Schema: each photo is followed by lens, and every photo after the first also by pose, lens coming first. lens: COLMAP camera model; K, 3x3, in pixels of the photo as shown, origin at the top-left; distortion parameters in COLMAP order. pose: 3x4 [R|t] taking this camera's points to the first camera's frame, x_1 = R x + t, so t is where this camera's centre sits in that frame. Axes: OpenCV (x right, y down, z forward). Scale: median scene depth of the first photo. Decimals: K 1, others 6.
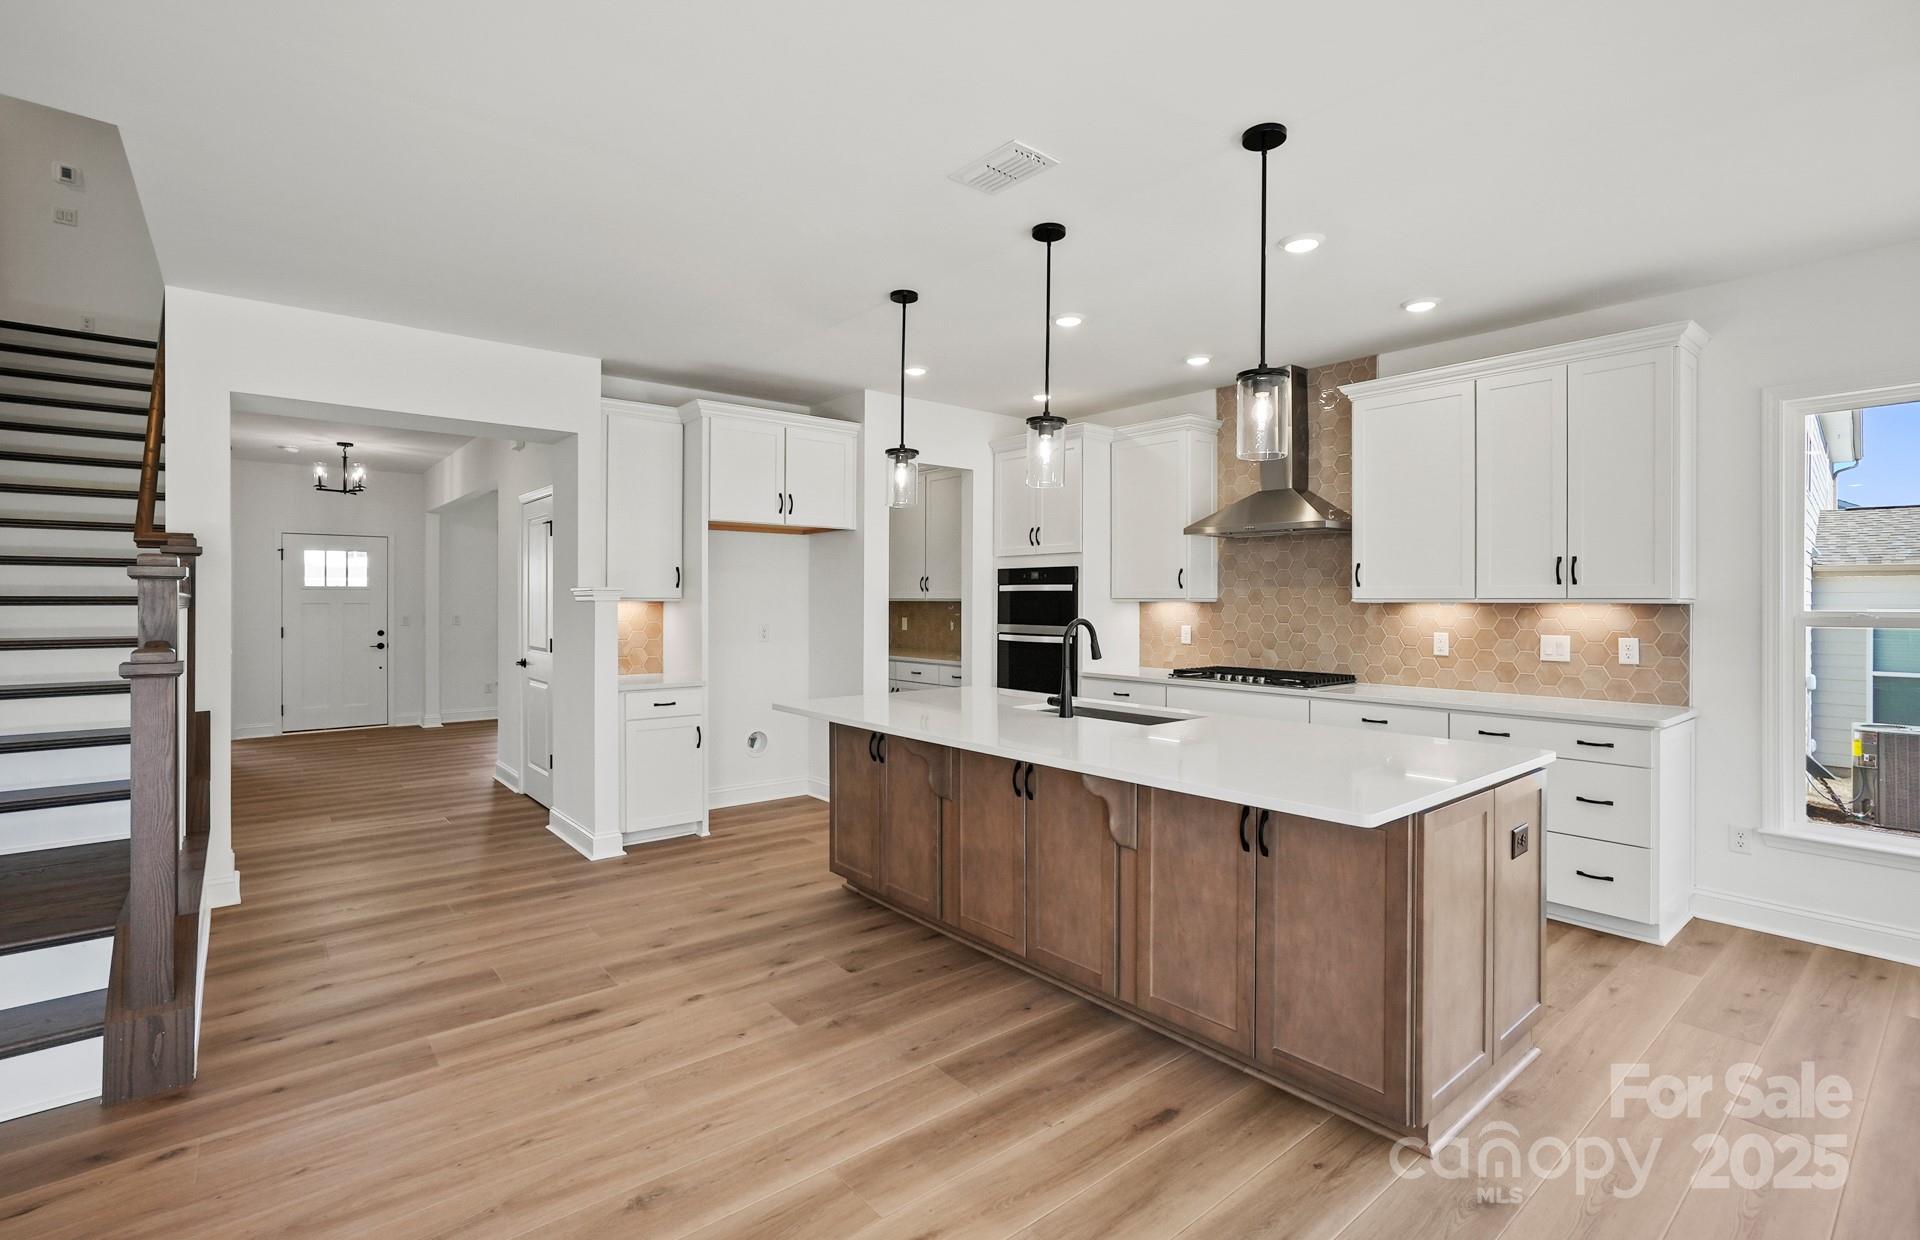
lens RADIAL K [[879.4, 0, 955.4], [0, 879.4, 600.3], [0, 0, 1]] dist [-0.046048, 0.028313]
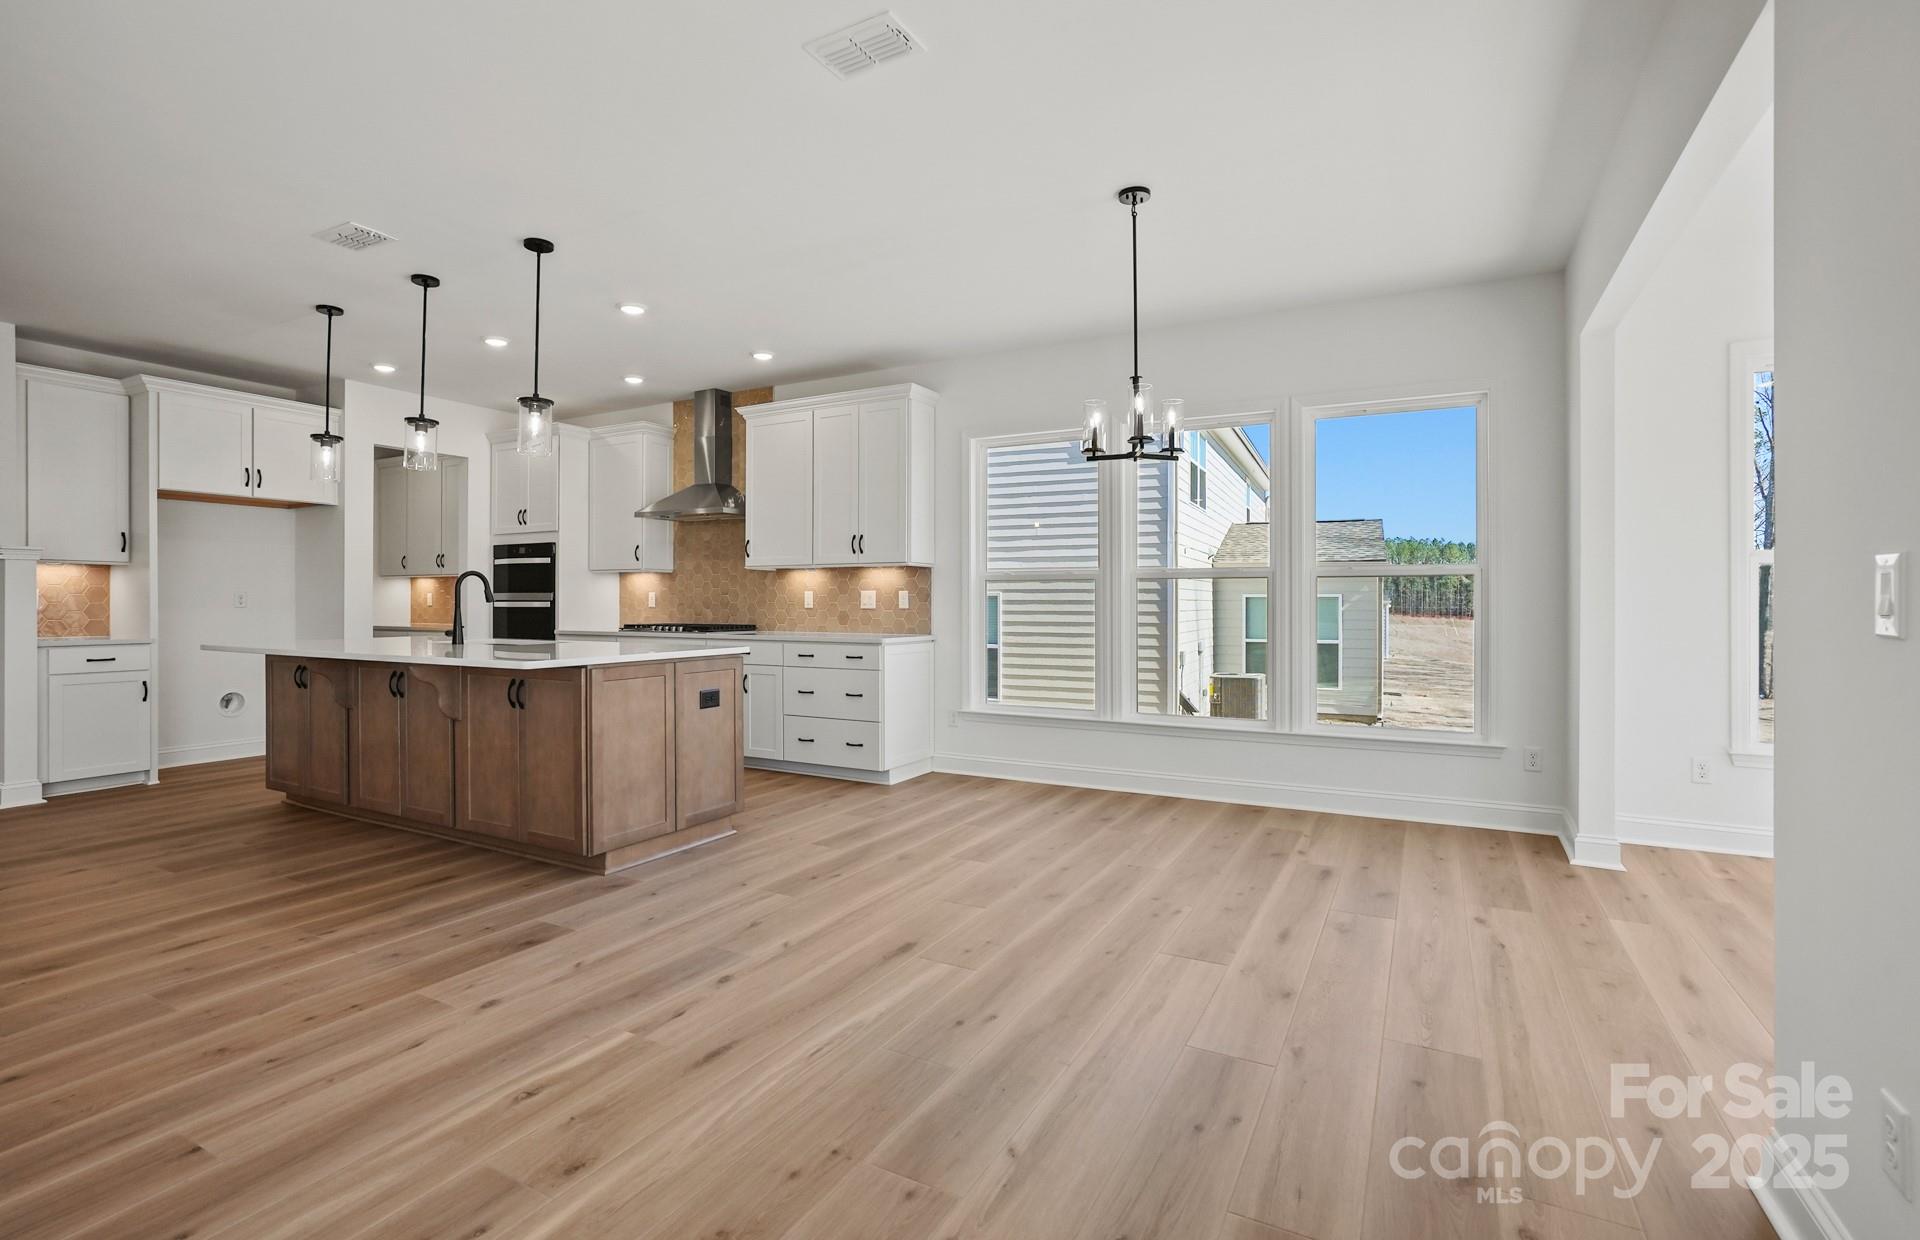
lens RADIAL K [[879.4, 0, 955.4], [0, 879.4, 600.3], [0, 0, 1]] dist [-0.046048, 0.028313]
pose [[0.928361, -0.001526, 0.371677, 0.235204], [0.001707, 0.999999, -0.000156, 0.047484], [-0.371676, 0.000779, 0.928362, -0.349390]]
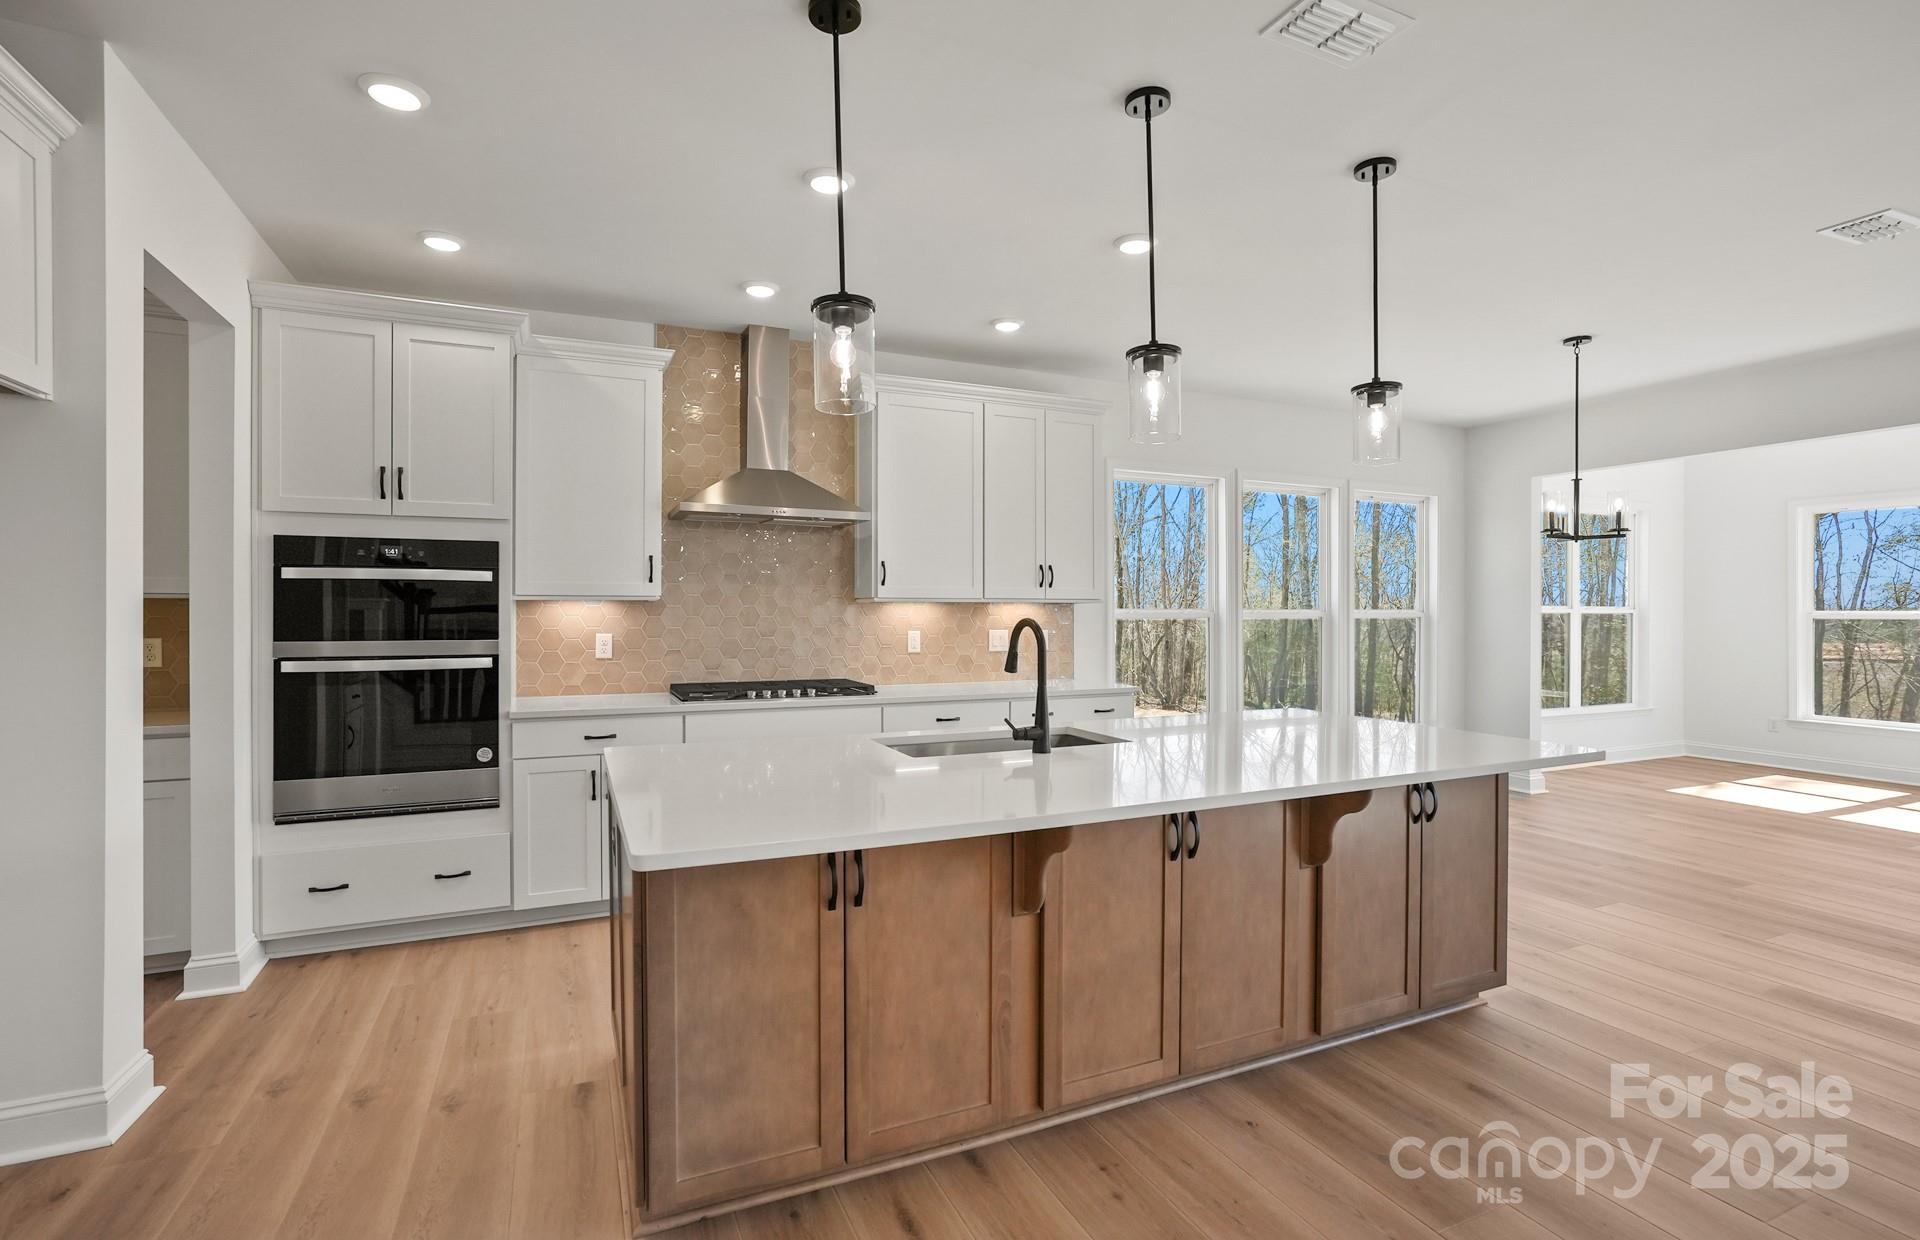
lens RADIAL K [[878.5, 0, 956.3], [0, 878.5, 611.5], [0, 0, 1]] dist [-0.050453, 0.027528]
pose [[0.270056, -0.003736, 0.962837, -0.416362], [-0.001011, 0.999991, 0.004163, 0.008493], [-0.962844, -0.002098, 0.270049, 0.606916]]
